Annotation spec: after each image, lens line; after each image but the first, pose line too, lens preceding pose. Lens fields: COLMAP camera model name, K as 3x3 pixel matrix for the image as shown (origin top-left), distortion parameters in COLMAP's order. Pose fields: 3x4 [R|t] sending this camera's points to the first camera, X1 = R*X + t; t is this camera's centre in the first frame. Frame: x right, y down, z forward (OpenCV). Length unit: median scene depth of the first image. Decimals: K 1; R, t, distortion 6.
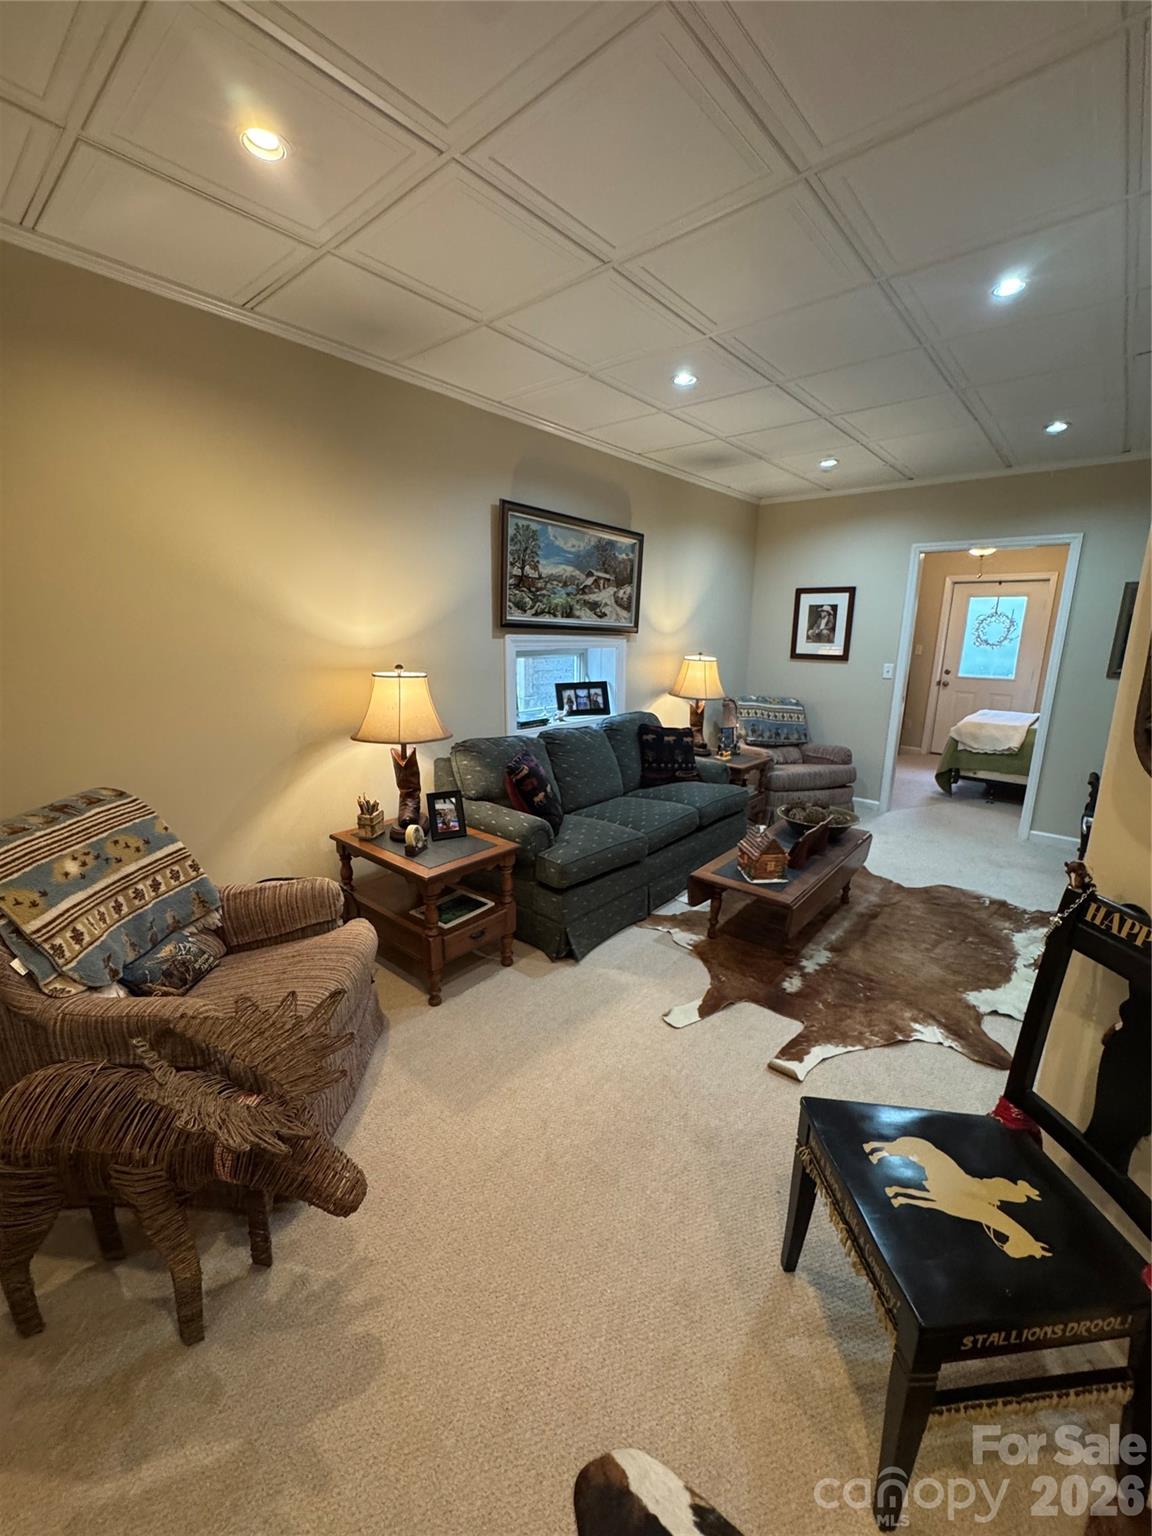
lens RADIAL K [[614.9, 0, 576.0], [0, 614.9, 768.0], [0, 0, 1]] dist [-0.004258, 0.000514]
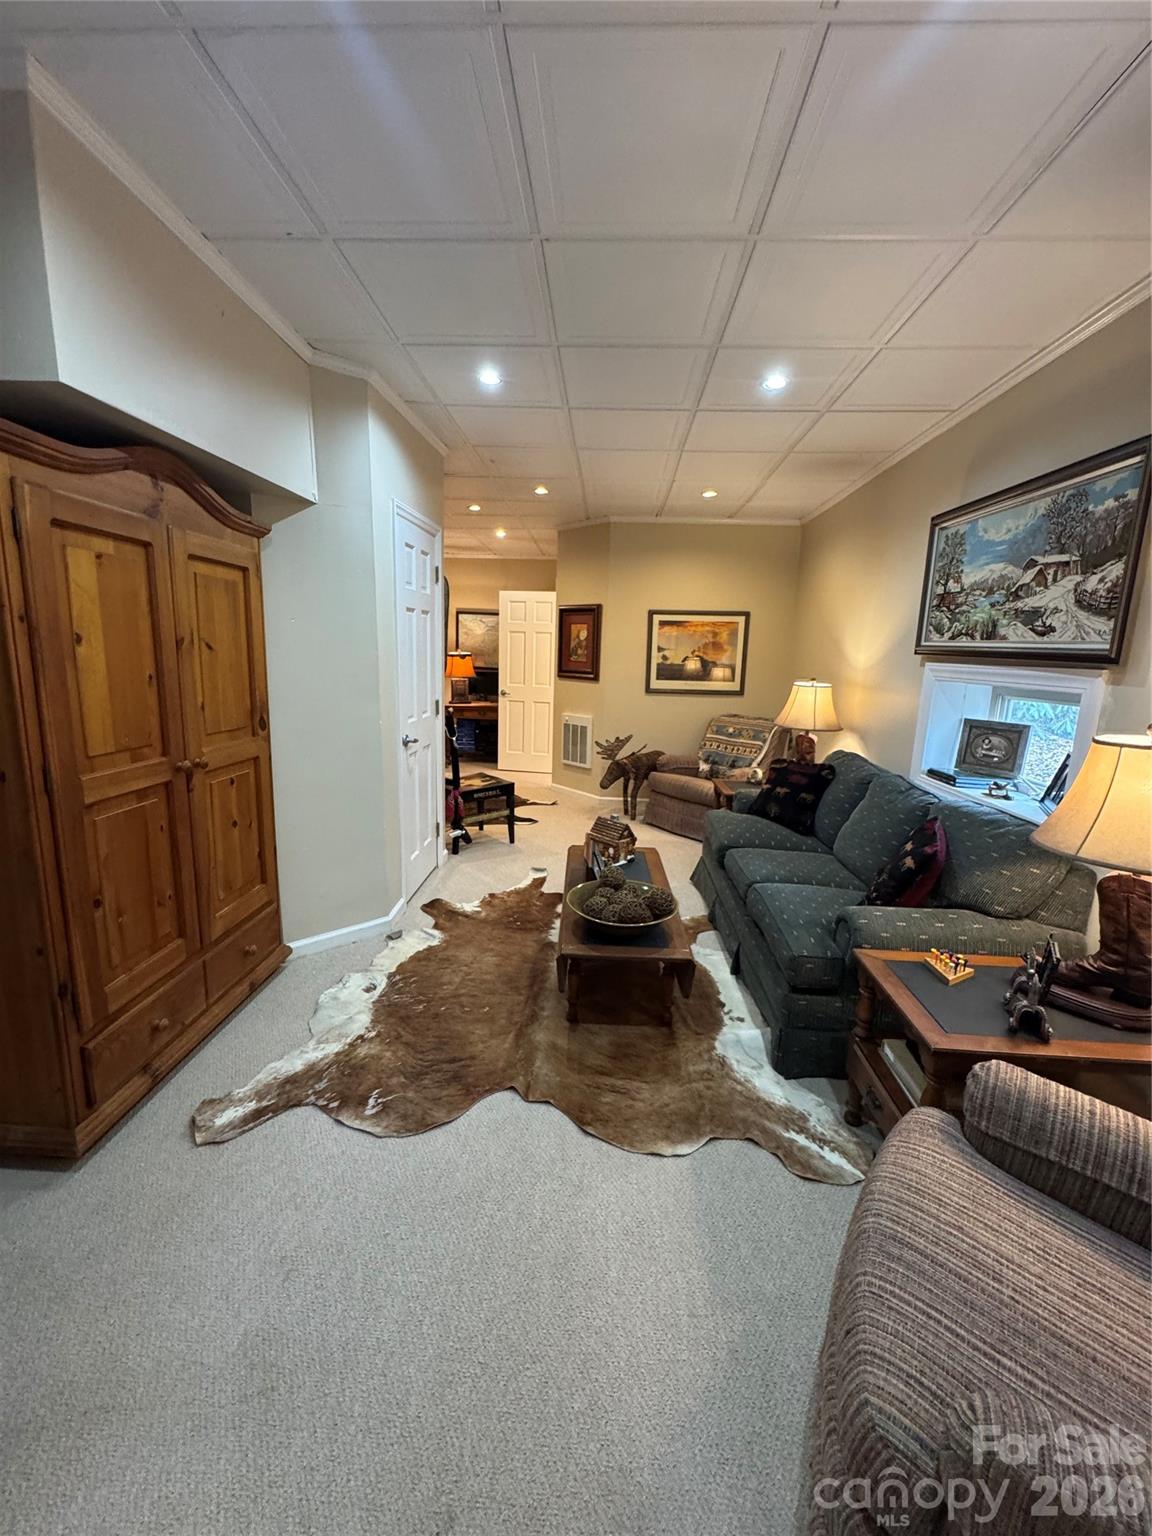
lens RADIAL K [[614.9, 0, 576.0], [0, 614.9, 768.0], [0, 0, 1]] dist [-0.004258, 0.000514]
pose [[-0.786662, 0.076032, -0.612685, 0.802533], [-0.179208, 0.921539, 0.344456, -0.277942], [0.590803, 0.380768, -0.711314, 1.325679]]
